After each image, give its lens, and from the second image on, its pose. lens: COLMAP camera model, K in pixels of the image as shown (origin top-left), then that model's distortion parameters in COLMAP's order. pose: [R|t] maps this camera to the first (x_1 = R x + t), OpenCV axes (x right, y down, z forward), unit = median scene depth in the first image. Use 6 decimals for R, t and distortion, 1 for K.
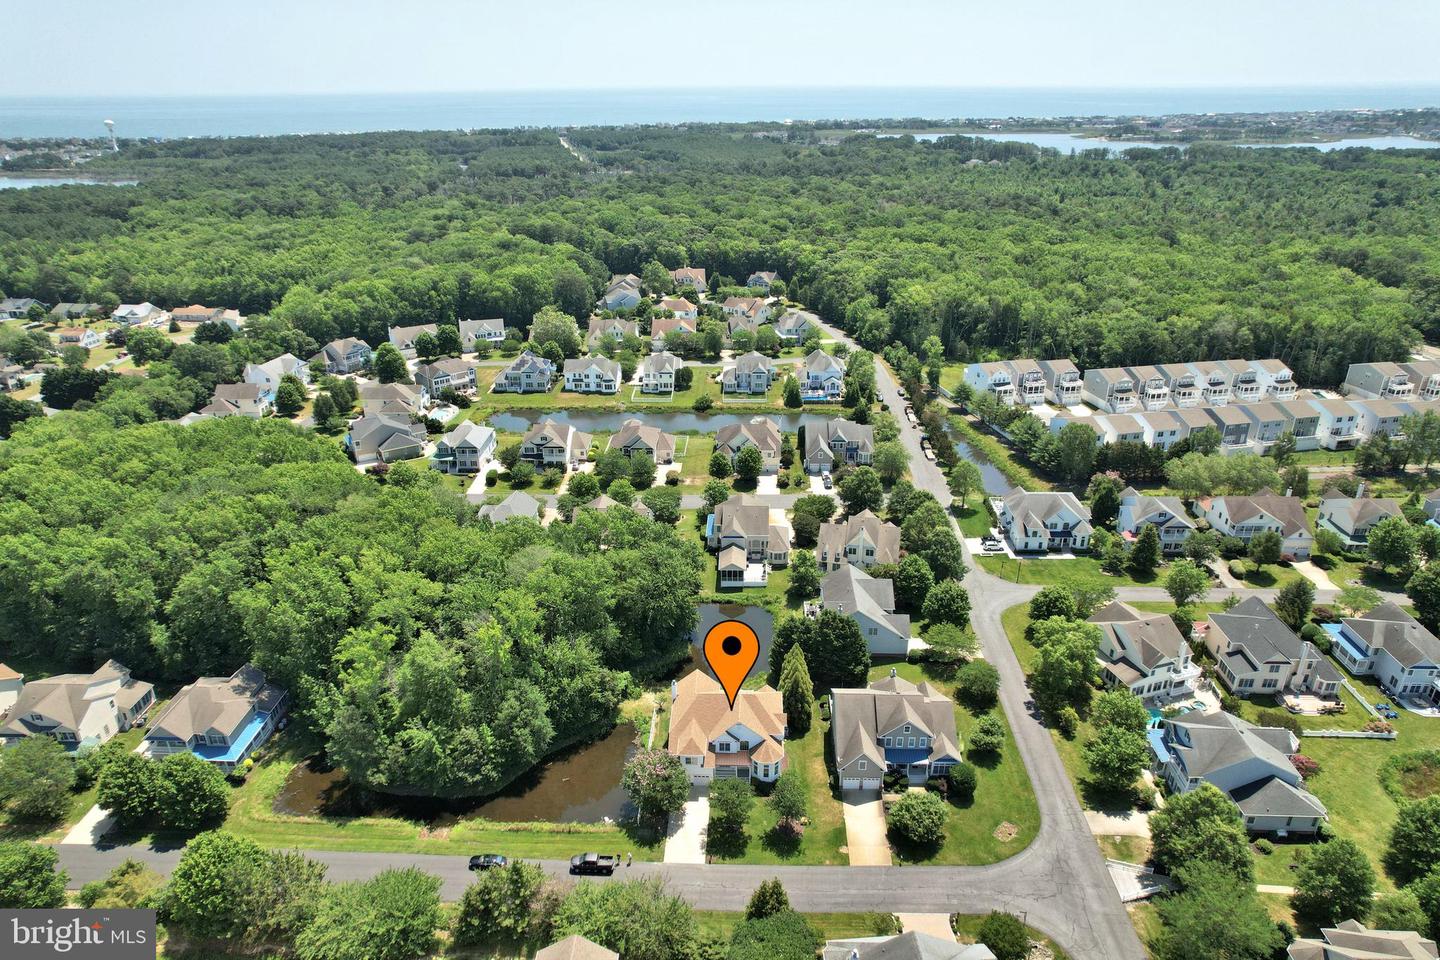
lens RADIAL K [[925.5, 0, 720.0], [0, 925.5, 480.0], [0, 0, 1]] dist [-0.072054, 0.062212]
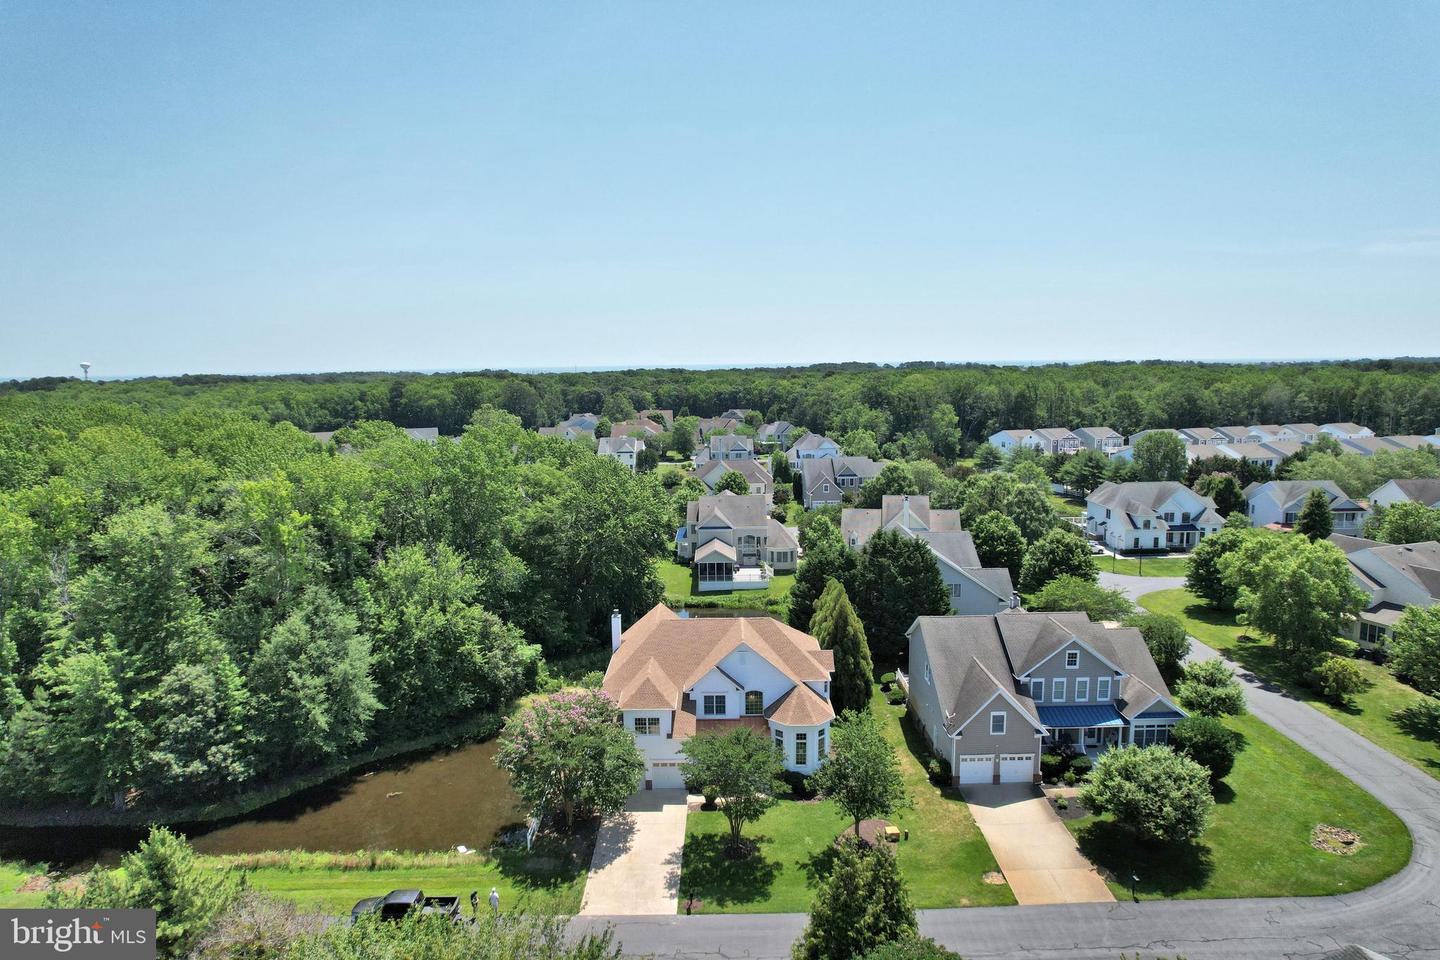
lens RADIAL K [[925.5, 0, 720.0], [0, 925.5, 480.0], [0, 0, 1]] dist [-0.072054, 0.062212]
pose [[0.999324, -0.010396, 0.035259, -0.008488], [0.019743, 0.960888, -0.276234, 0.311748], [-0.031008, 0.276743, 0.960443, 0.490328]]
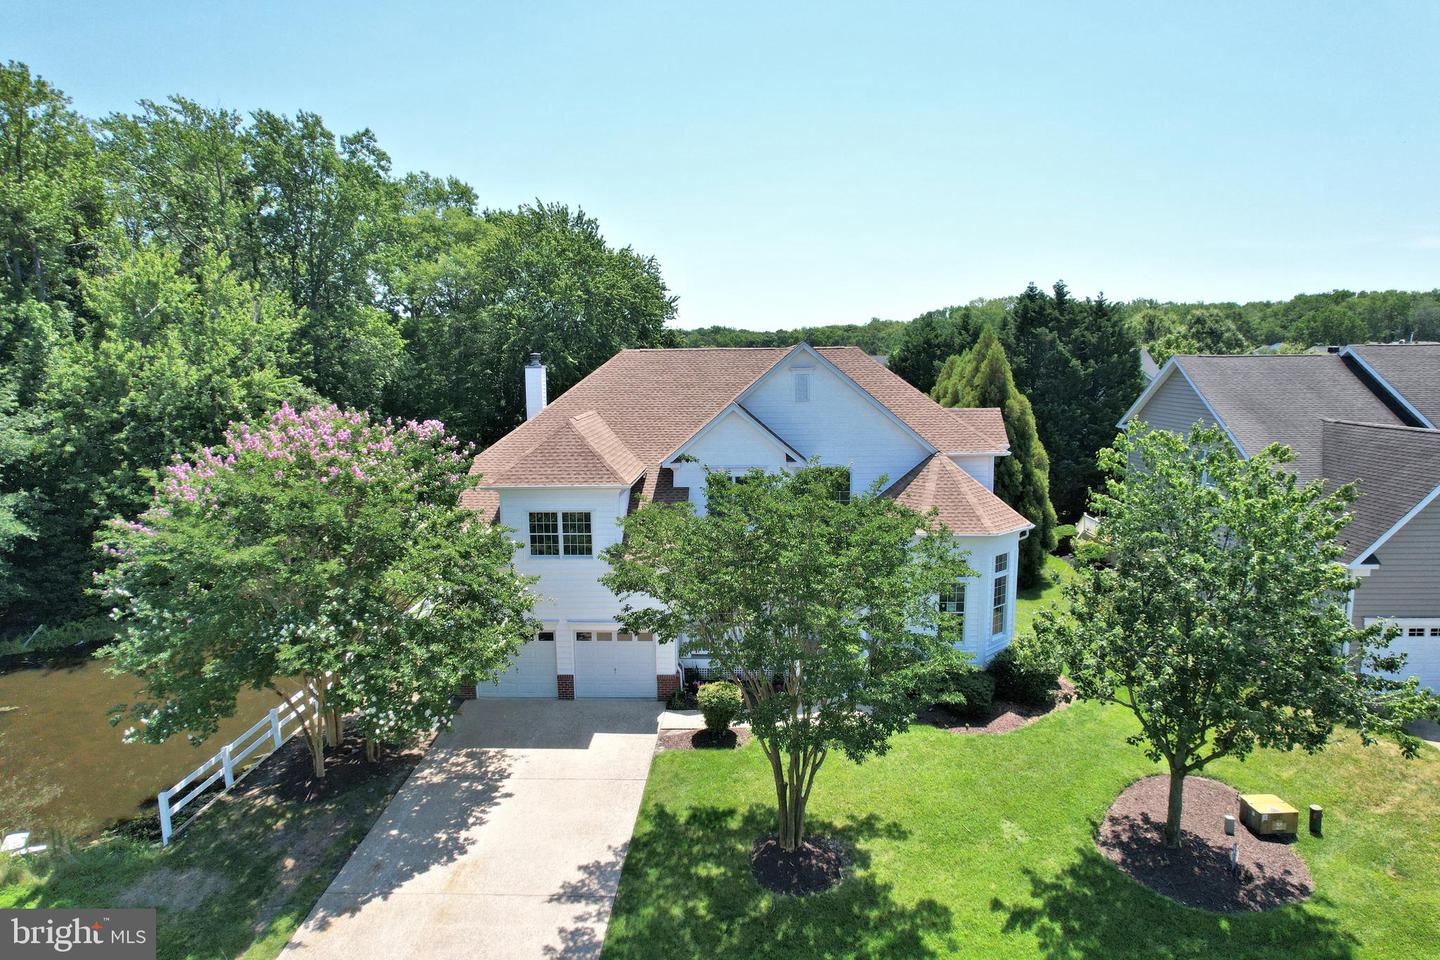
lens RADIAL K [[925.5, 0, 720.0], [0, 925.5, 480.0], [0, 0, 1]] dist [-0.072054, 0.062212]
pose [[0.999987, -0.004862, 0.001200, 0.001714], [0.005005, 0.961884, -0.273410, 0.342859], [0.000175, 0.273413, 0.961897, 0.803693]]
